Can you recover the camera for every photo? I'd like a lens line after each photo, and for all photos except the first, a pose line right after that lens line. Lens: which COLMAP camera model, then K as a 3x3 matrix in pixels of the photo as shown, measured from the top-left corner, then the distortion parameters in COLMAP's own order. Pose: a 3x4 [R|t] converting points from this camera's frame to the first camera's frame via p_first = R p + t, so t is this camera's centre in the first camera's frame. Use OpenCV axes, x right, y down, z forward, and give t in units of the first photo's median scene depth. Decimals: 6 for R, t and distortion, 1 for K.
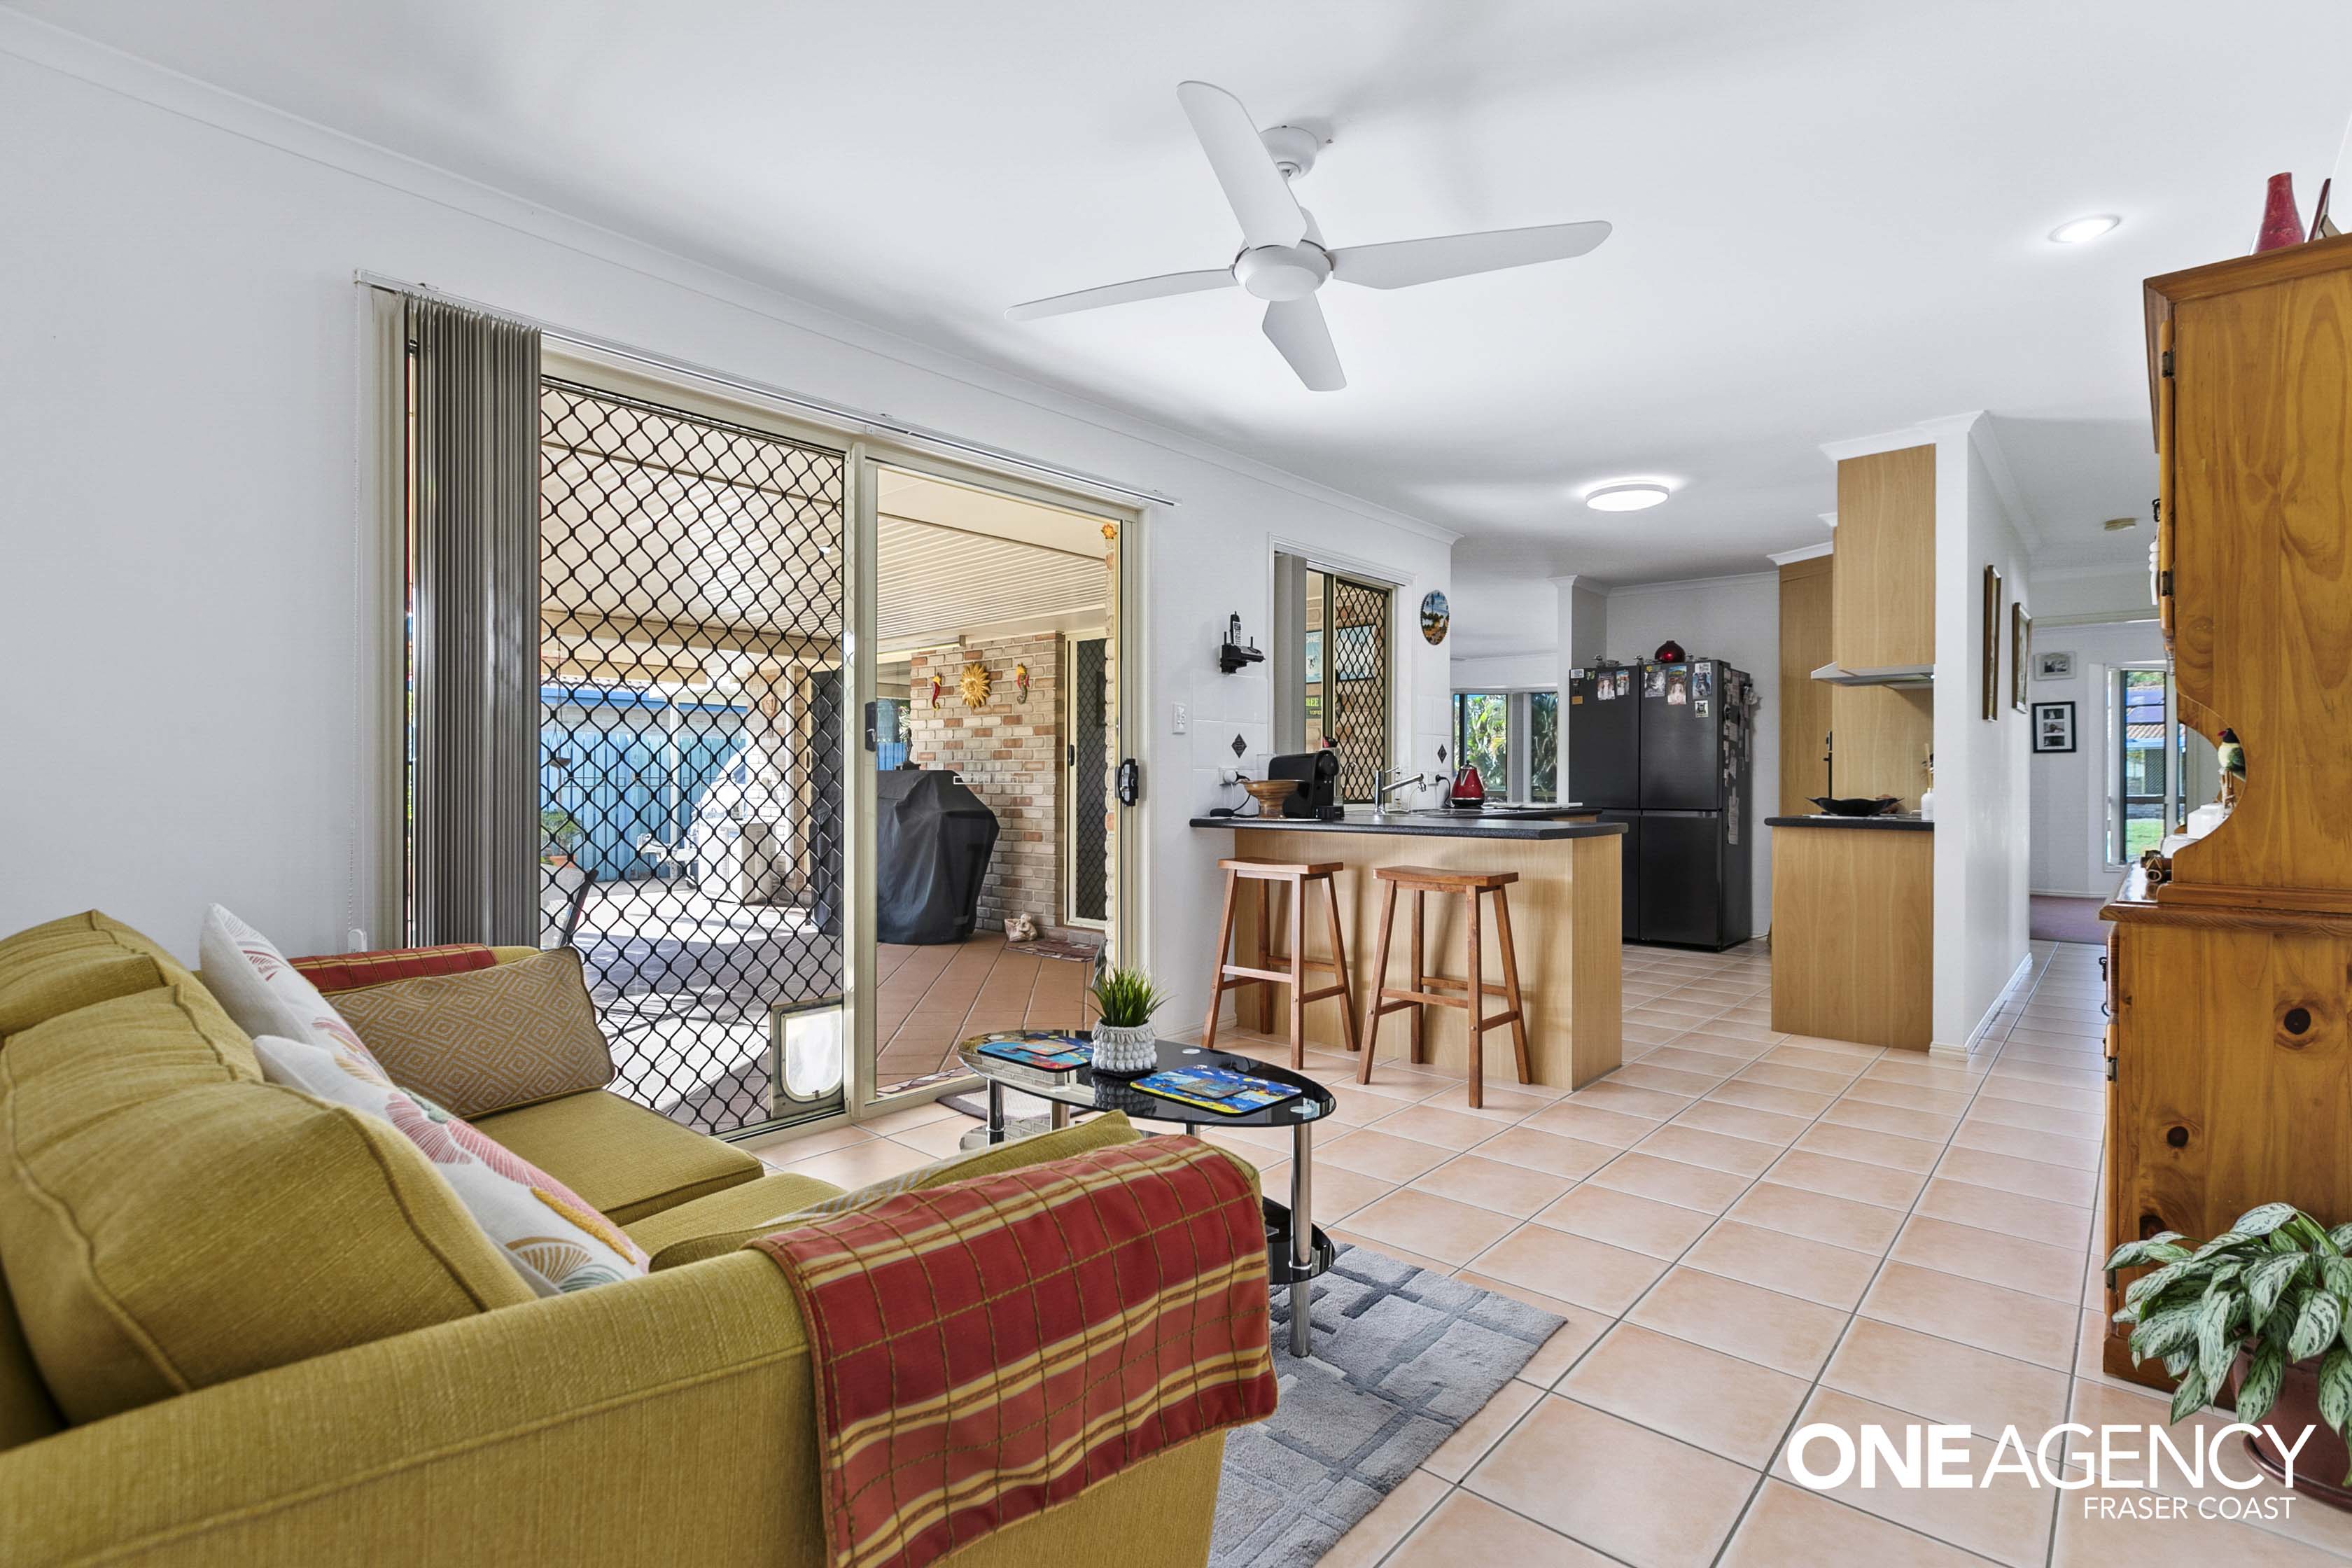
lens RADIAL K [[1088.8, 0, 1176.0], [0, 1088.8, 784.0], [0, 0, 1]] dist [0.001272, 0.000127]
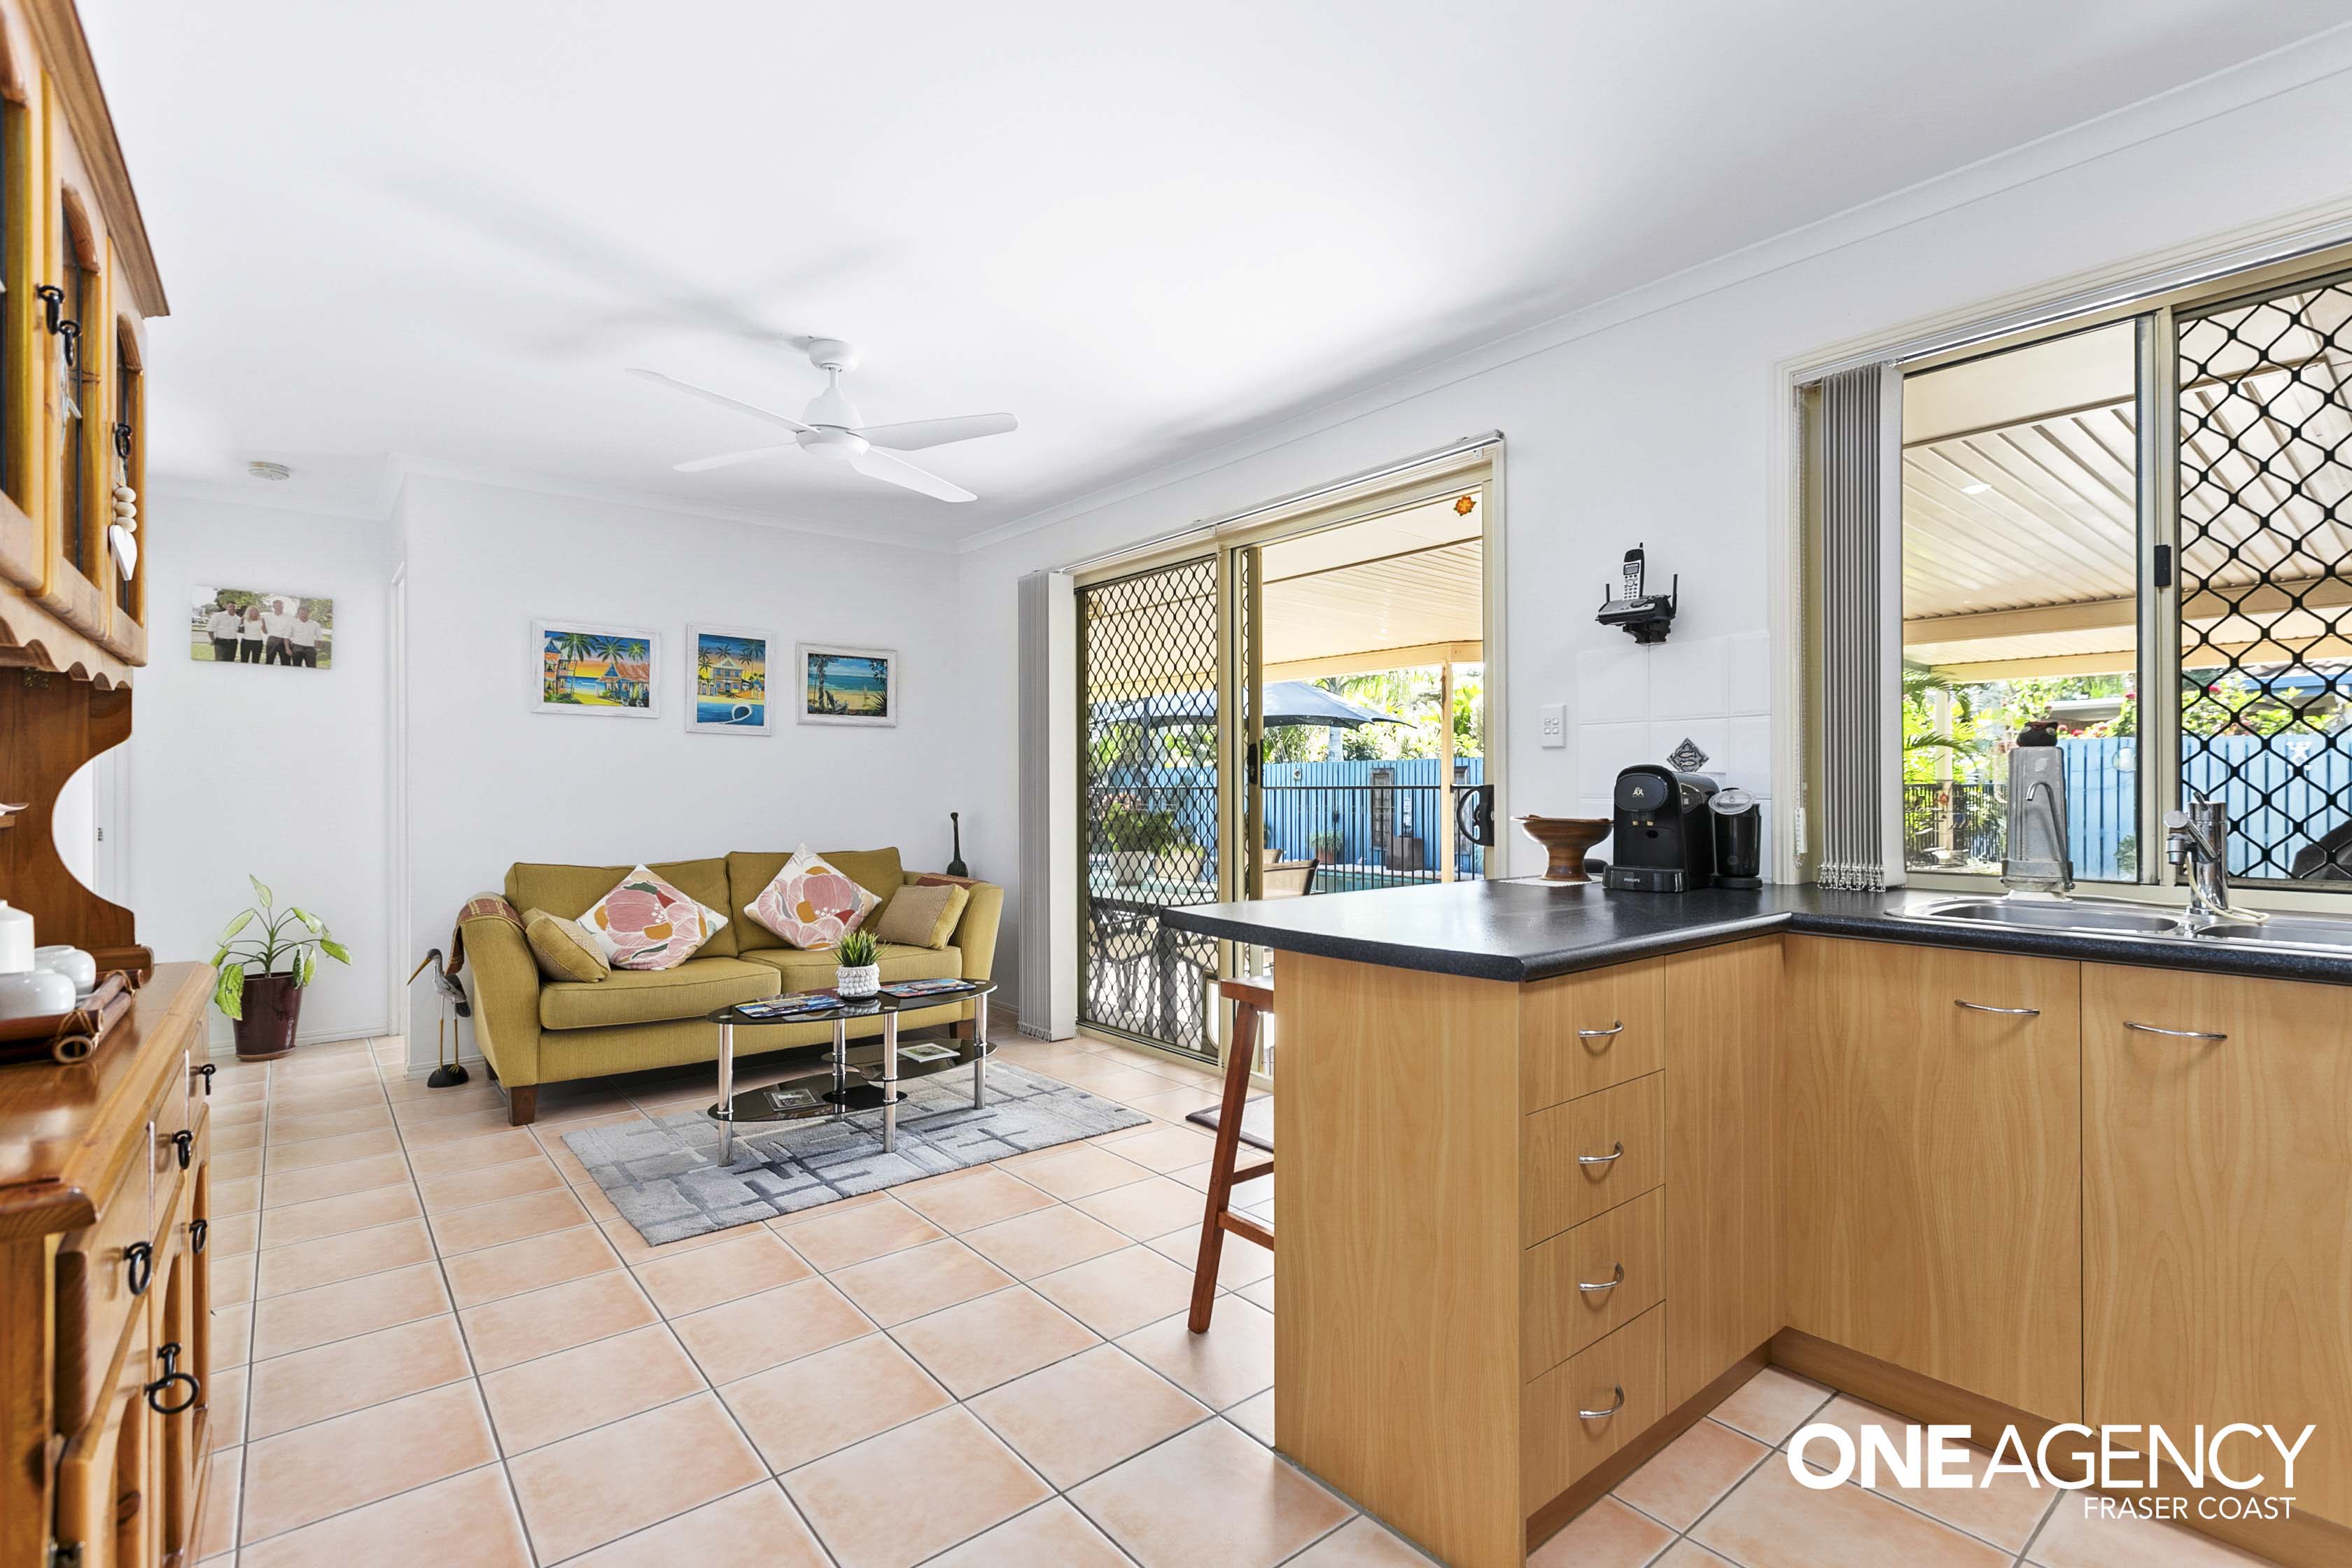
lens RADIAL K [[1065.4, 0, 1187.0], [0, 1065.4, 798.5], [0, 0, 1]] dist [-0.000565, -0.000371]
pose [[-0.150652, 0.003479, -0.988581, 0.531874], [-0.001659, 0.999992, 0.003772, -0.012118], [0.988585, 0.002208, -0.150645, 0.644194]]
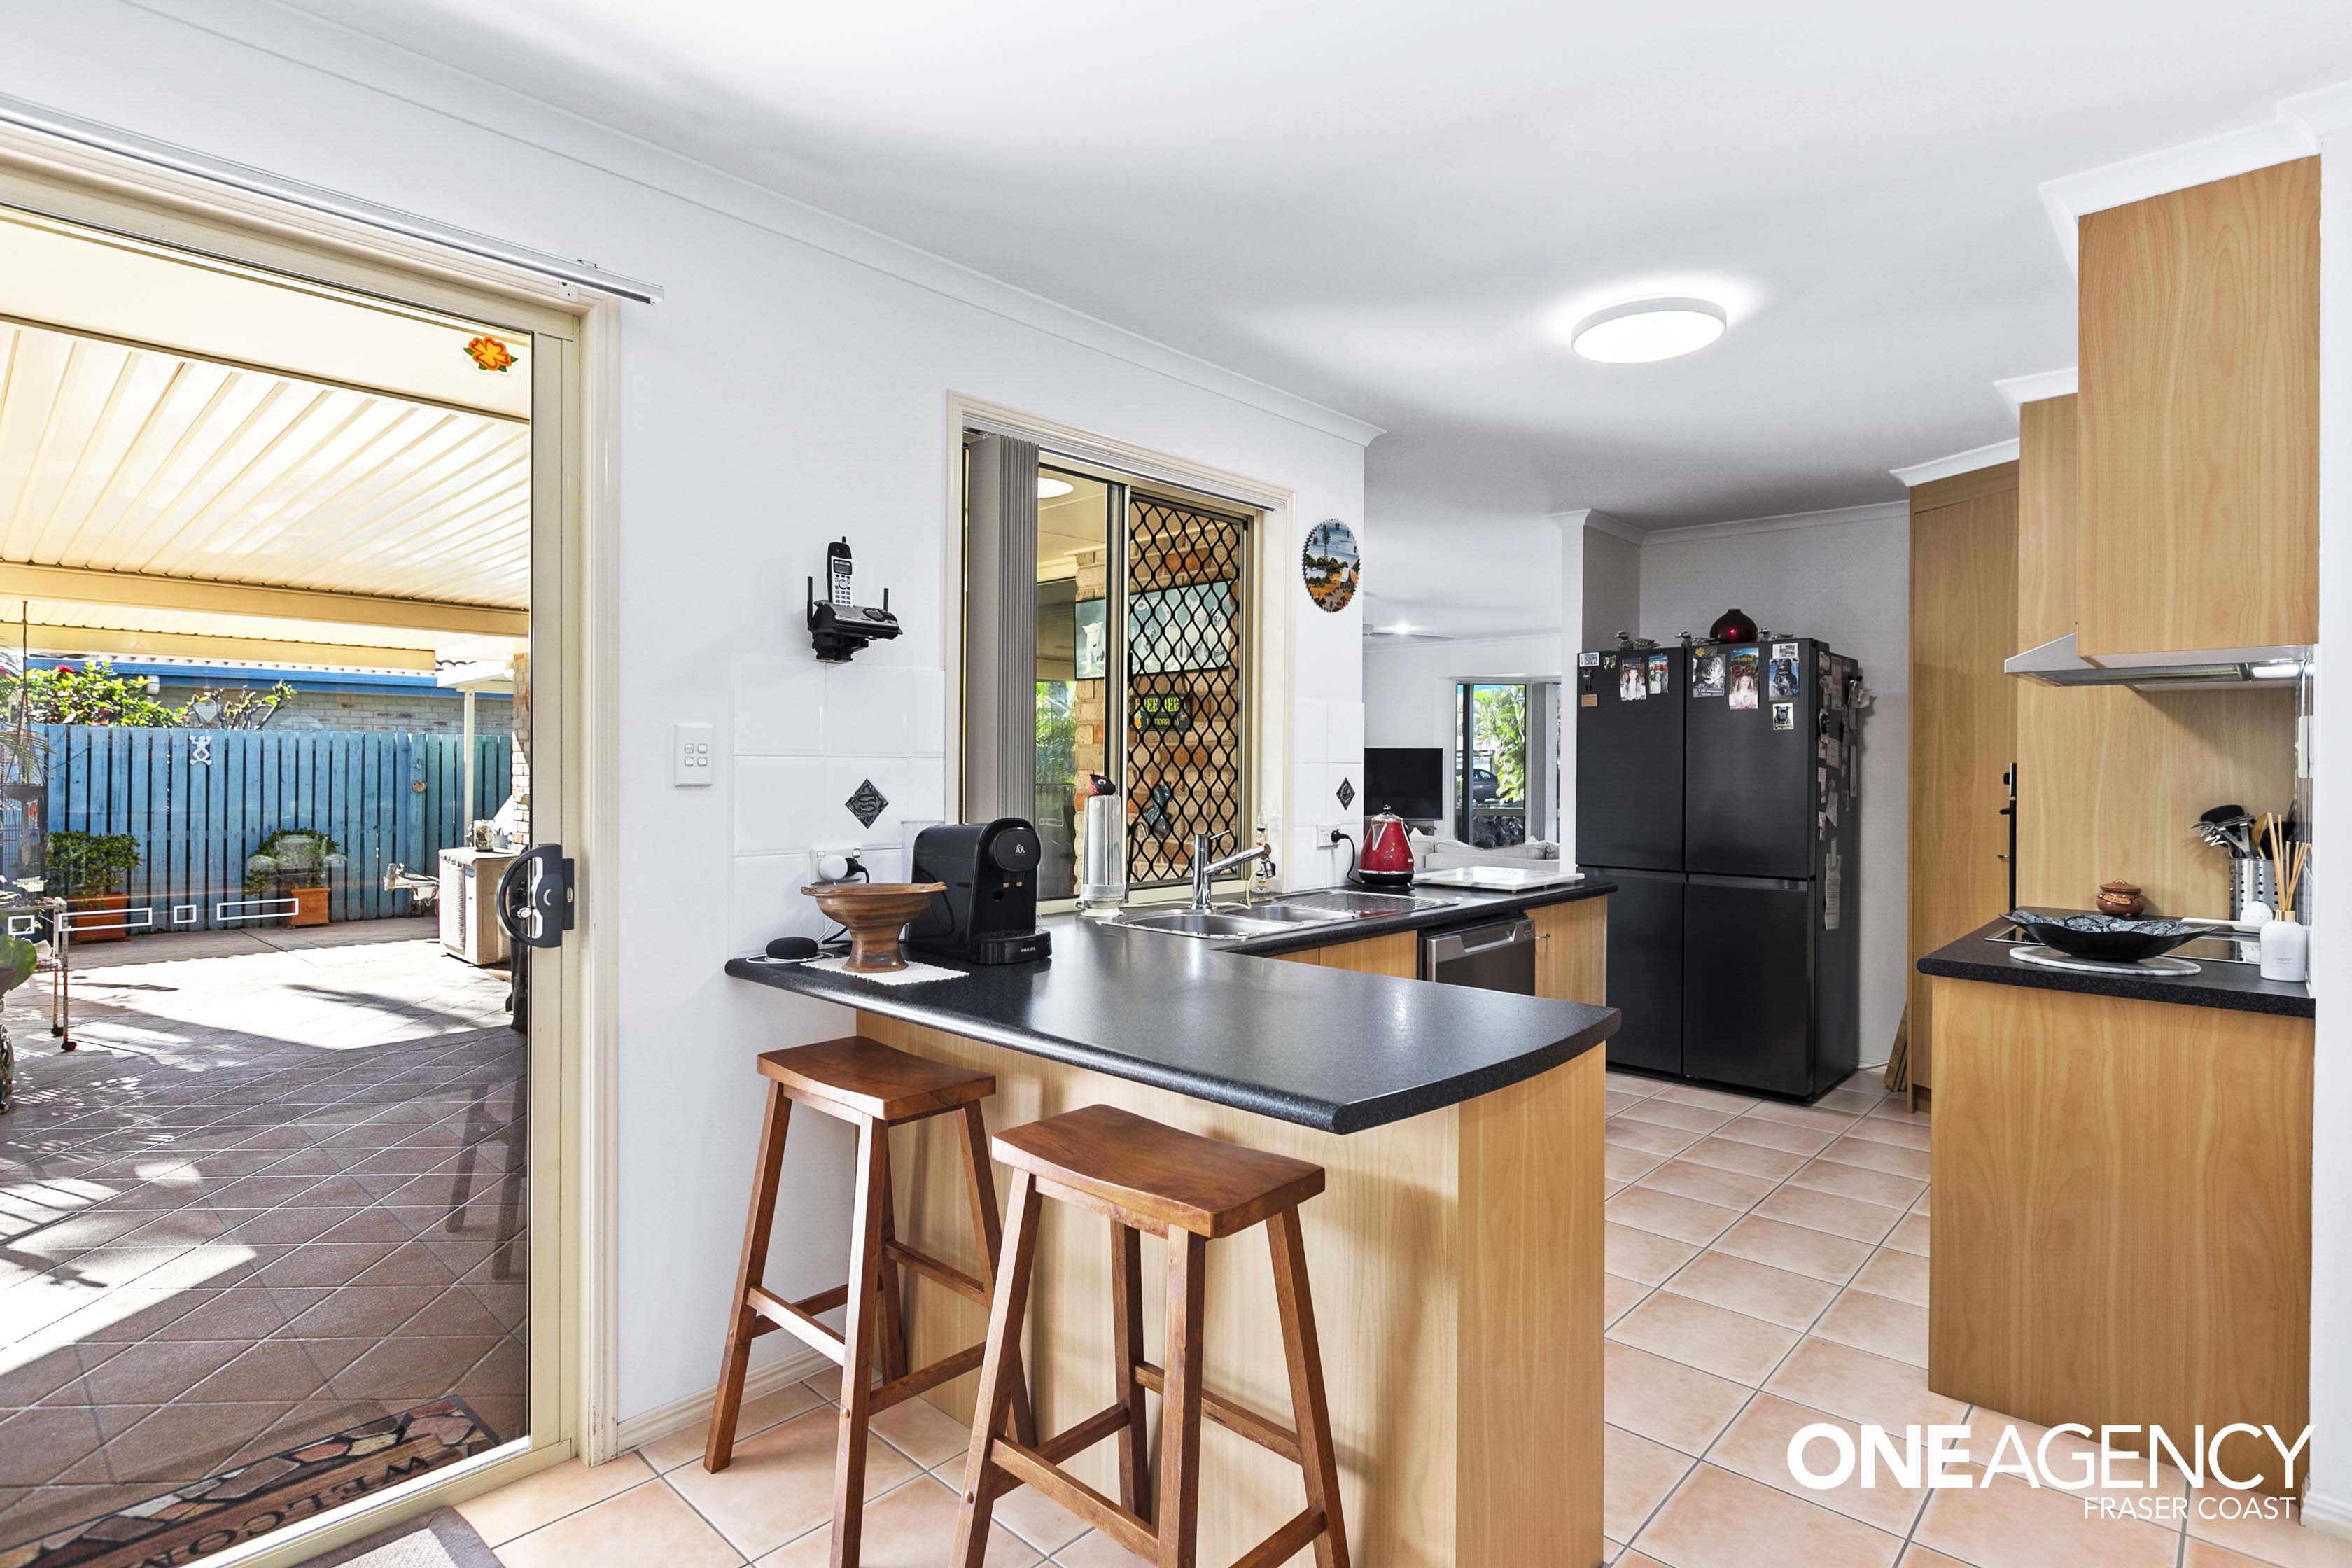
lens RADIAL K [[1178.2, 0, 1174.0], [0, 1178.2, 778.3], [0, 0, 1]] dist [-0.005696, -0.001232]
pose [[0.999738, 0.003519, -0.022608, 0.167927], [-0.003470, 0.999991, 0.002232, -0.038366], [0.022616, -0.002153, 0.999742, 0.358560]]
